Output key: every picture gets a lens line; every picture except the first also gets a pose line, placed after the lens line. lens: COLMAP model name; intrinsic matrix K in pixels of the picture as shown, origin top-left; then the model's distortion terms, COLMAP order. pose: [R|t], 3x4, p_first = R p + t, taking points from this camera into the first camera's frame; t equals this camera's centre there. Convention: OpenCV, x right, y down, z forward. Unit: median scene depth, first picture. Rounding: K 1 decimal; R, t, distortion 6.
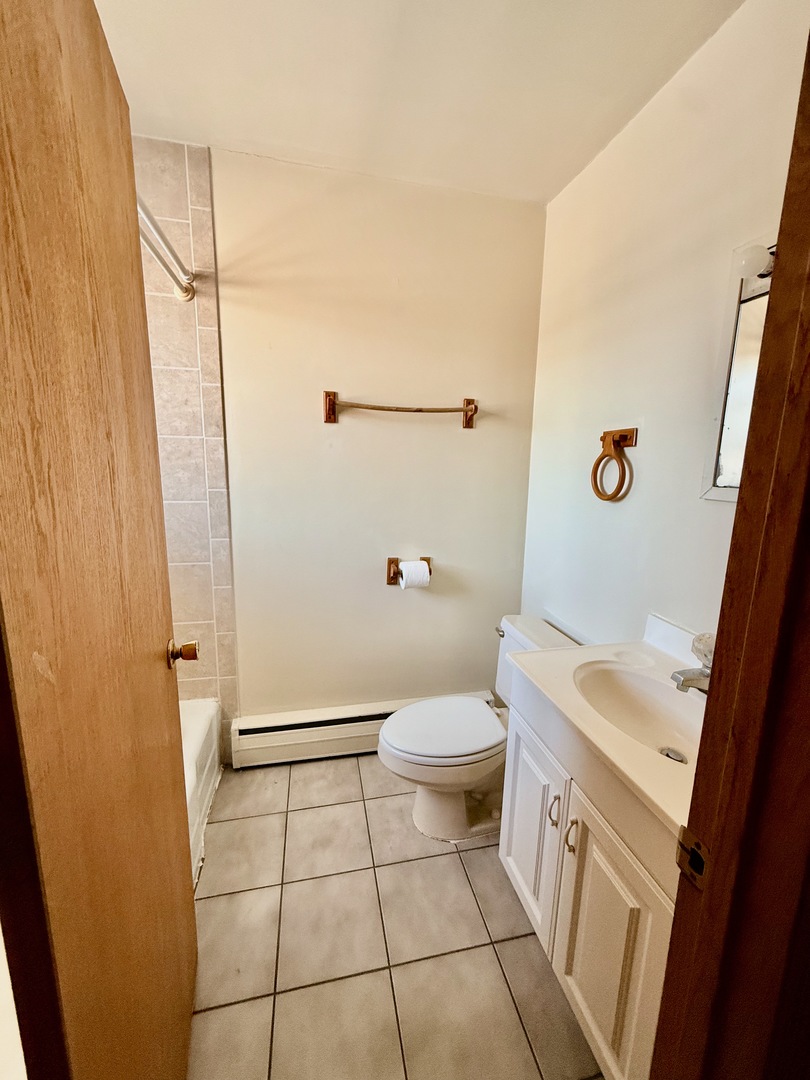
lens RADIAL K [[429.9, 0, 403.1], [0, 429.9, 534.1], [0, 0, 1]] dist [-0.001285, 0.000273]
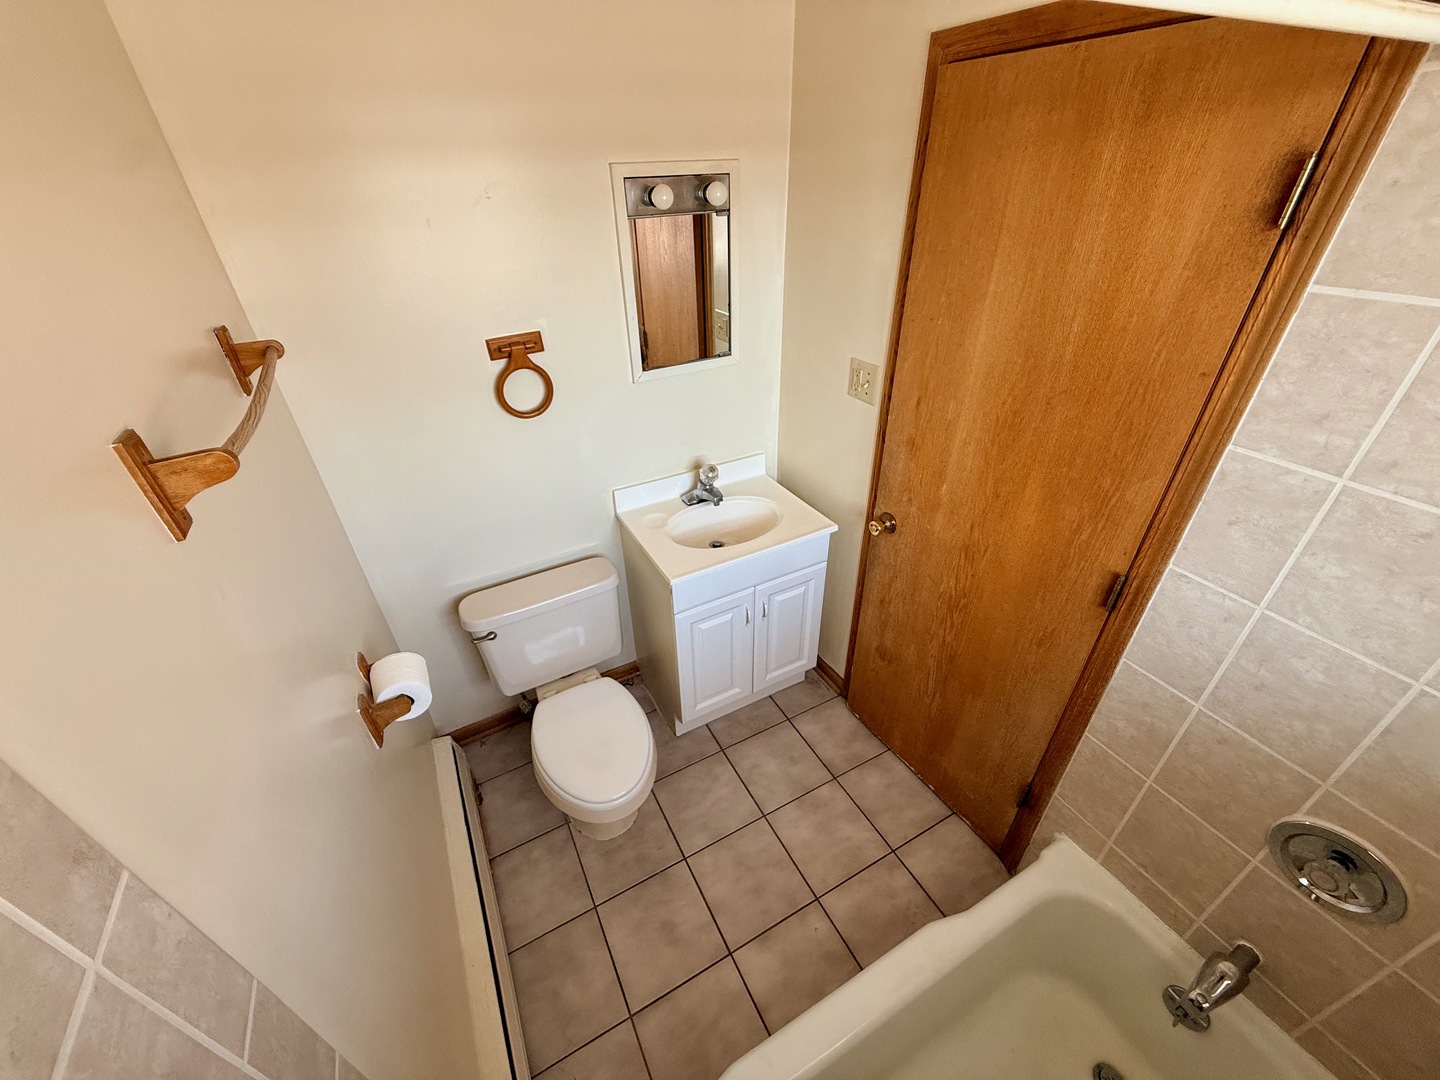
lens RADIAL K [[573.2, 0, 714.8], [0, 573.2, 539.3], [0, 0, 1]] dist [-0.001285, 0.000273]
pose [[-0.270422, -0.538431, 0.798101, -0.714905], [0.196991, 0.780502, 0.593305, -0.511997], [-0.942373, 0.317661, -0.104999, 0.846780]]
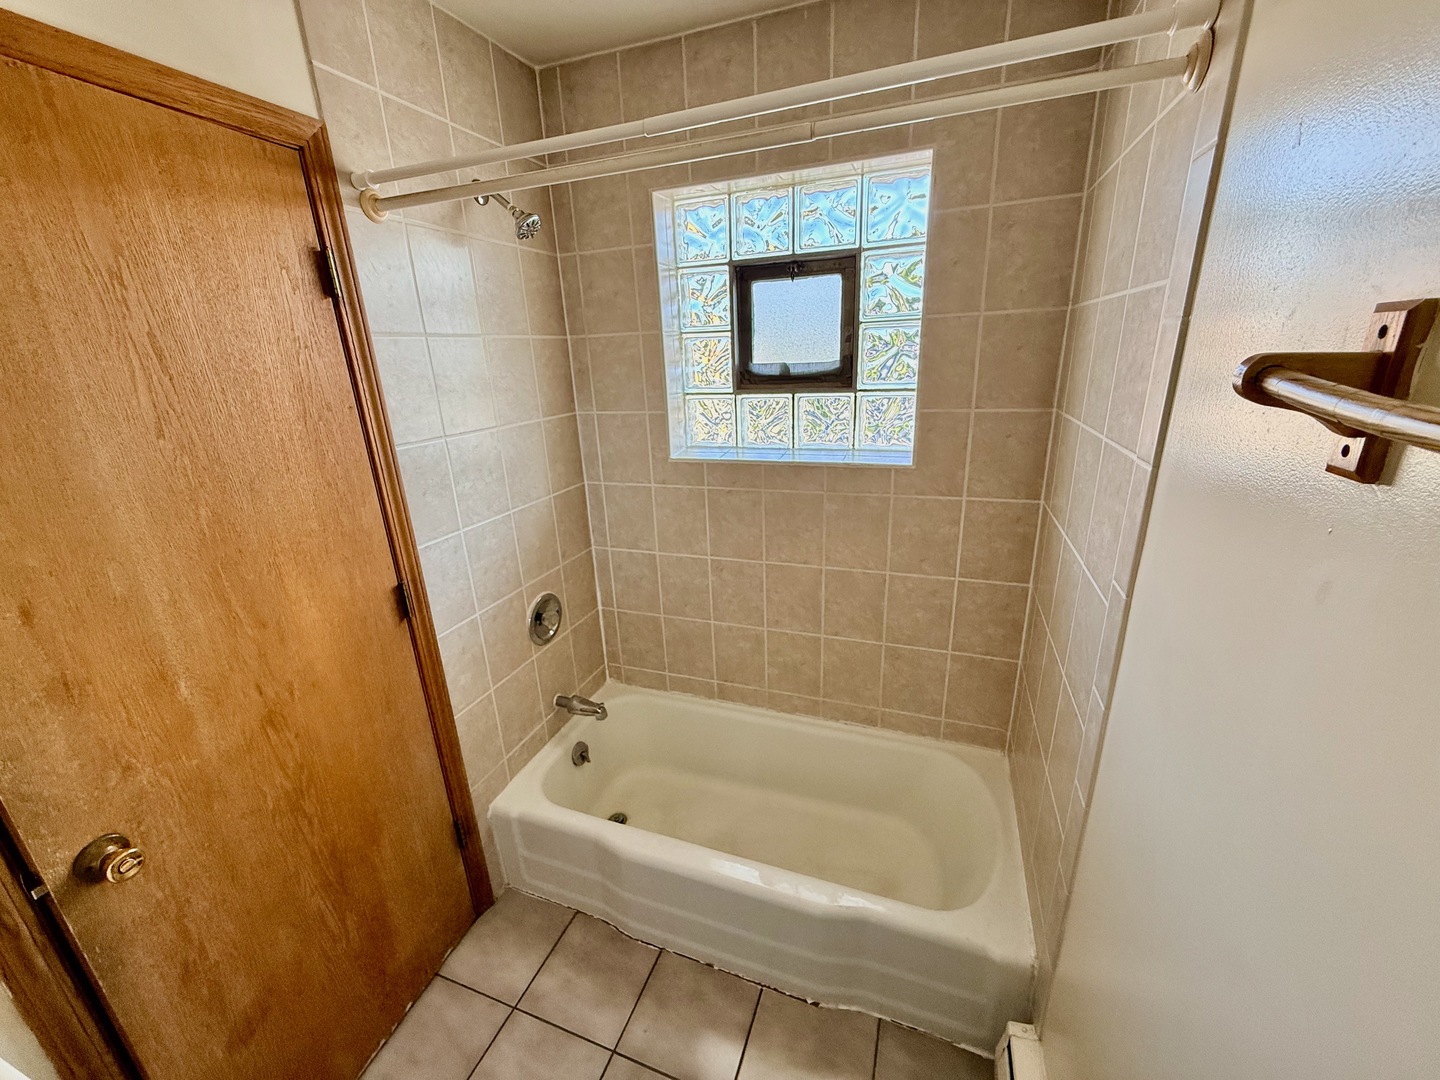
lens RADIAL K [[573.2, 0, 719.5], [0, 573.2, 540.6], [0, 0, 1]] dist [-0.001285, 0.000273]
pose [[-0.539438, 0.268718, -0.797996, 0.231996], [-0.125043, 0.911637, 0.391513, -0.368304], [0.832689, 0.310981, -0.458170, 1.085538]]
